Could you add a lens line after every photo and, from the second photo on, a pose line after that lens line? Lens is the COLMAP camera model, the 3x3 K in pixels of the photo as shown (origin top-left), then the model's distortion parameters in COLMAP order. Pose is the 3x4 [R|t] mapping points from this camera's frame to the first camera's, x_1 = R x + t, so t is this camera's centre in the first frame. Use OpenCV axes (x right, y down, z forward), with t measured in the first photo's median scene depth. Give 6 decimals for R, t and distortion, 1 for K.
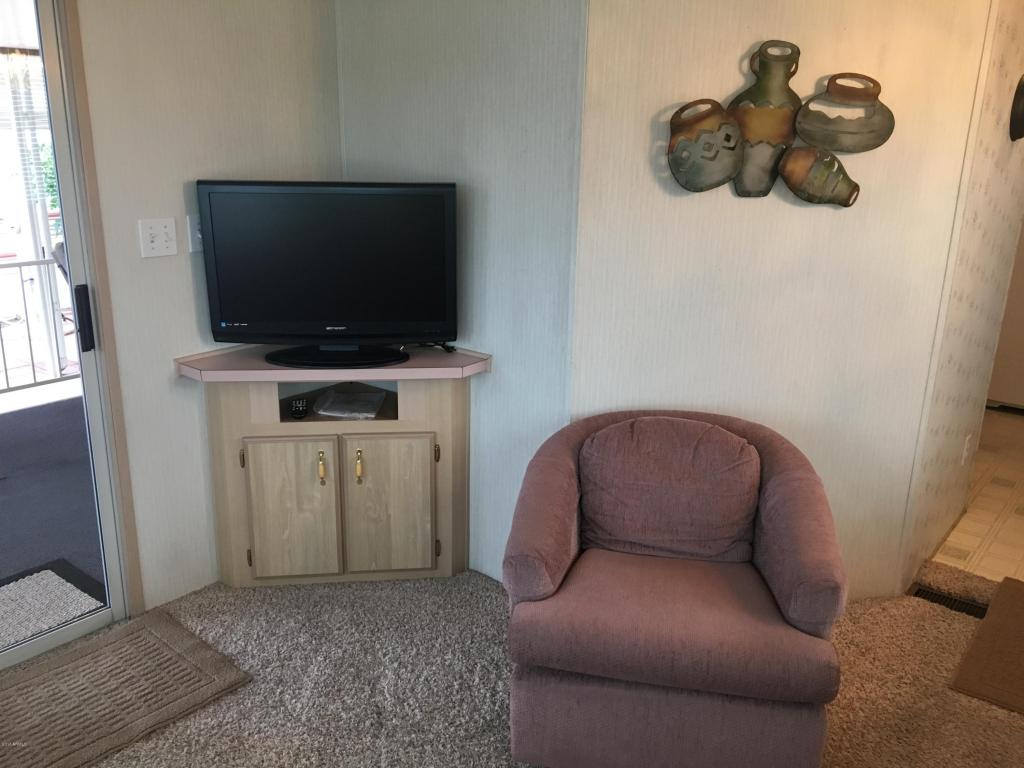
lens RADIAL K [[858.7, 0, 513.1], [0, 858.7, 384.0], [0, 0, 1]] dist [0.080163, -0.105252]
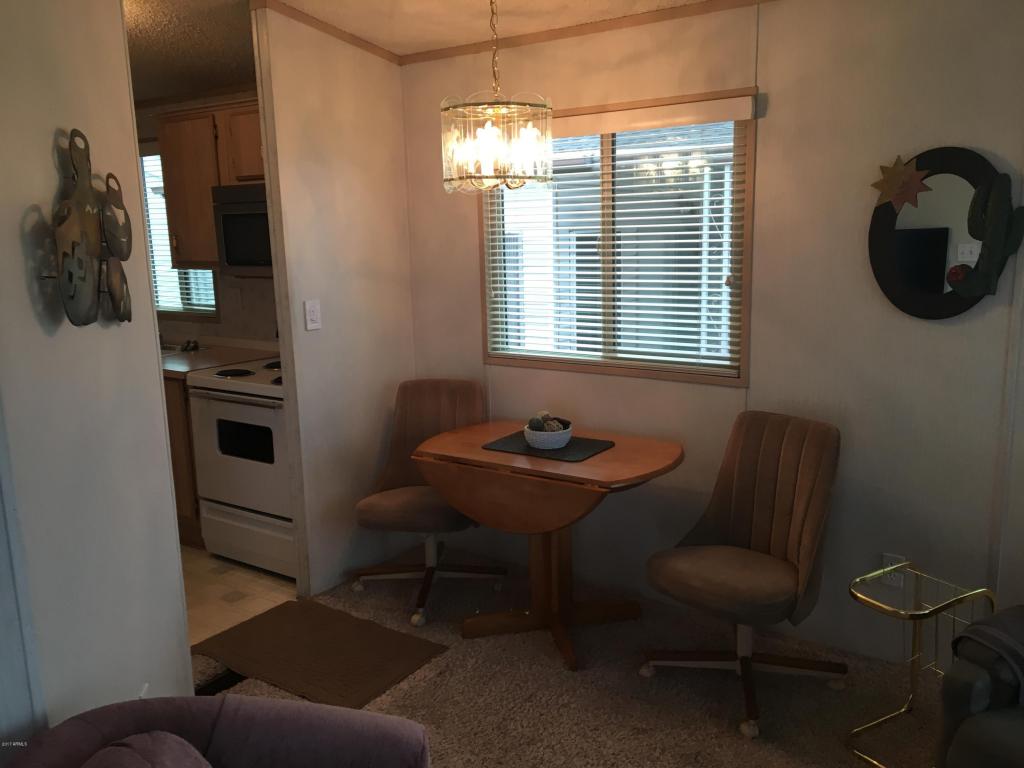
lens RADIAL K [[858.7, 0, 512.2], [0, 858.7, 384.0], [0, 0, 1]] dist [0.080163, -0.105252]
pose [[-0.068942, -0.200967, 0.977169, -0.528612], [0.305180, 0.928295, 0.212446, -0.223805], [-0.949796, 0.312859, -0.002667, 0.685469]]
